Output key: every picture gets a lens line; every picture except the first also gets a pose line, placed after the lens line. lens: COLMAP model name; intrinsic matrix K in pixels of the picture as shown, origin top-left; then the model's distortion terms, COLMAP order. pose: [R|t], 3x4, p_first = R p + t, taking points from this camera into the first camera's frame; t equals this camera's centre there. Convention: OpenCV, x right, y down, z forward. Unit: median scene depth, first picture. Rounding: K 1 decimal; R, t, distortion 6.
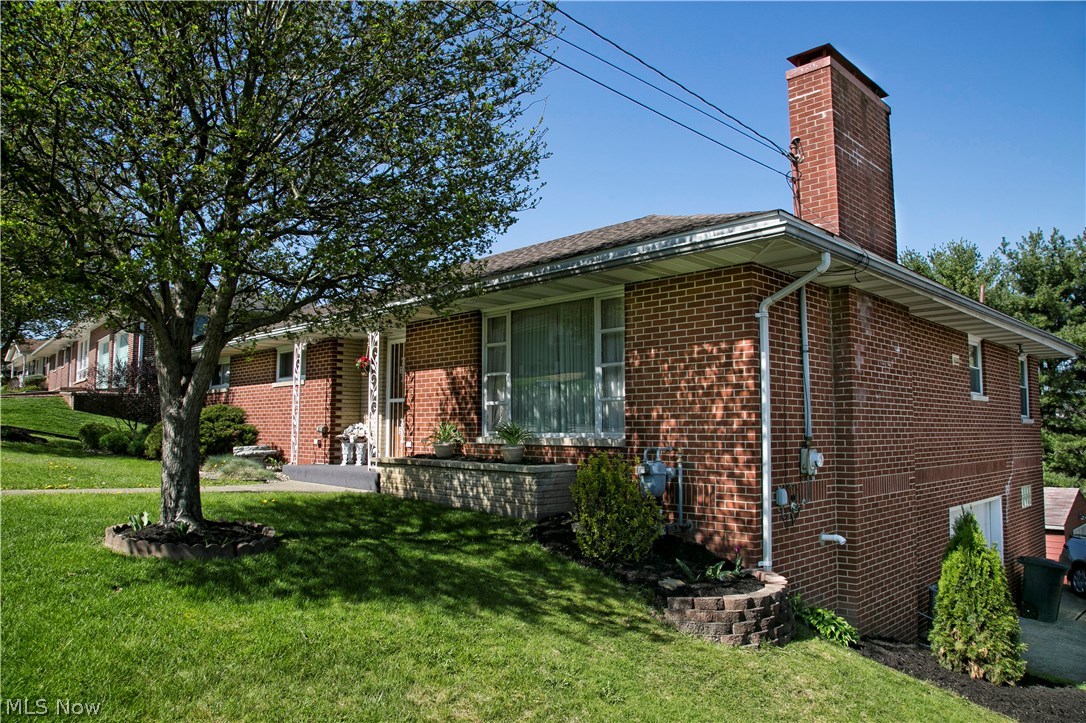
lens RADIAL K [[735.8, 0, 543.0], [0, 735.8, 361.5], [0, 0, 1]] dist [-0.118530, 0.082918]
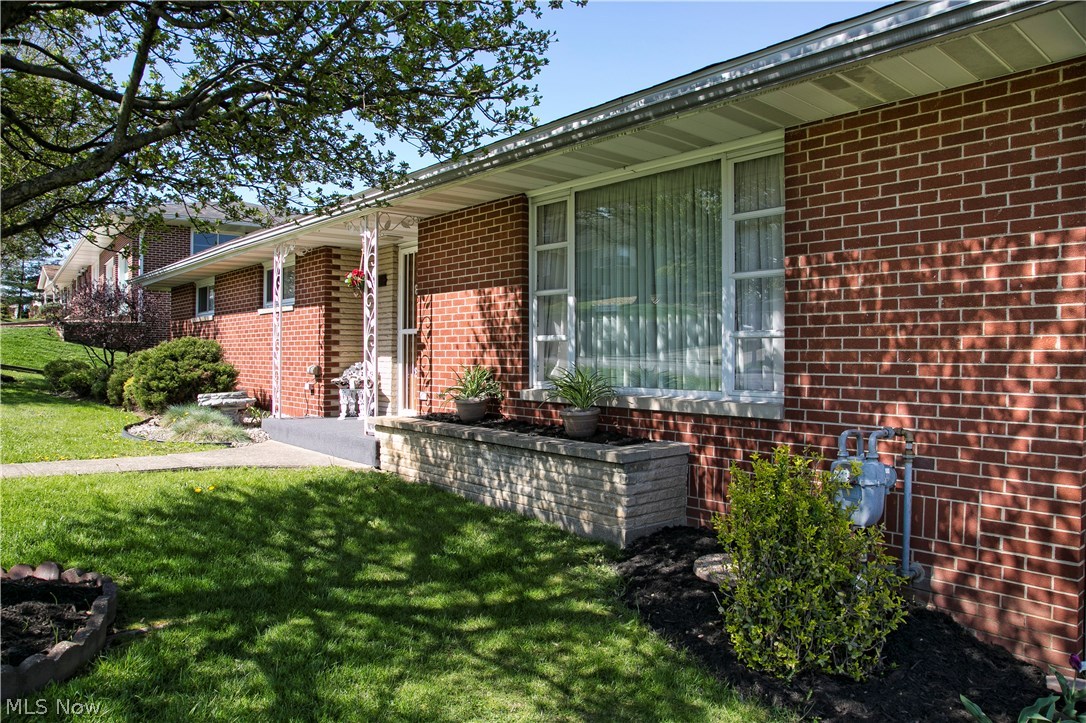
lens RADIAL K [[735.8, 0, 543.0], [0, 735.8, 361.5], [0, 0, 1]] dist [-0.118530, 0.082918]
pose [[0.998233, 0.003216, -0.059333, -0.030518], [0.002818, 0.994850, 0.101323, 0.011147], [0.059353, -0.101311, 0.993083, 0.335210]]
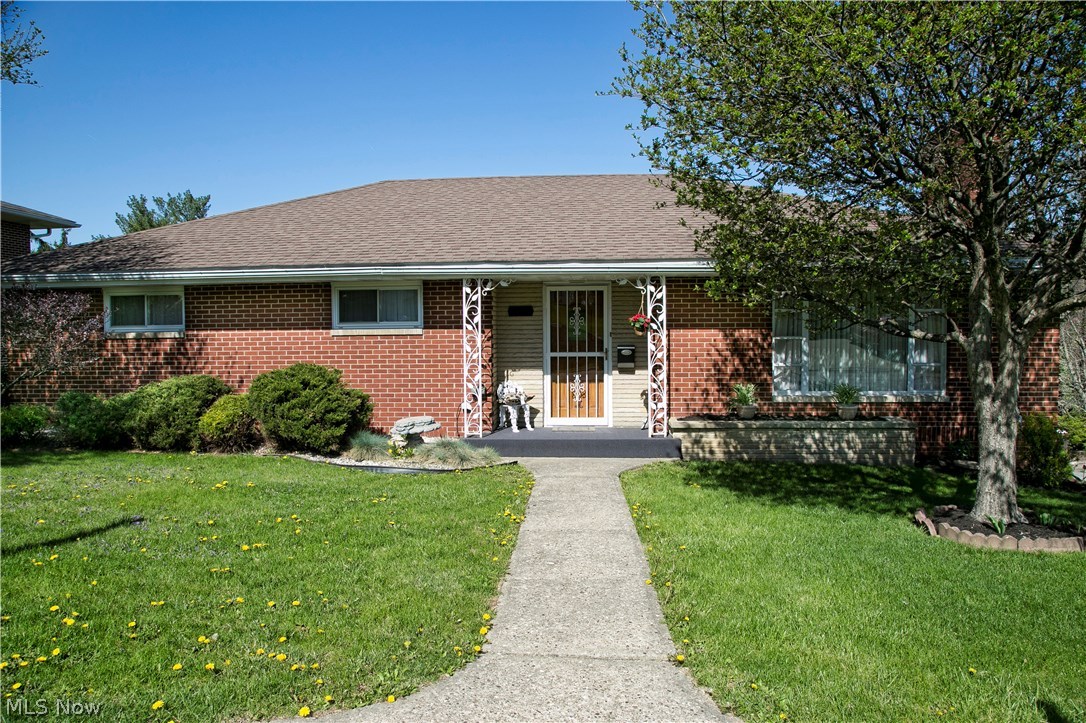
lens RADIAL K [[735.8, 0, 543.0], [0, 735.8, 361.5], [0, 0, 1]] dist [-0.118530, 0.082918]
pose [[0.746738, -0.031571, 0.664369, -0.988171], [-0.054950, 0.992530, 0.108928, -0.042979], [-0.662845, -0.117848, 0.739424, 0.413386]]
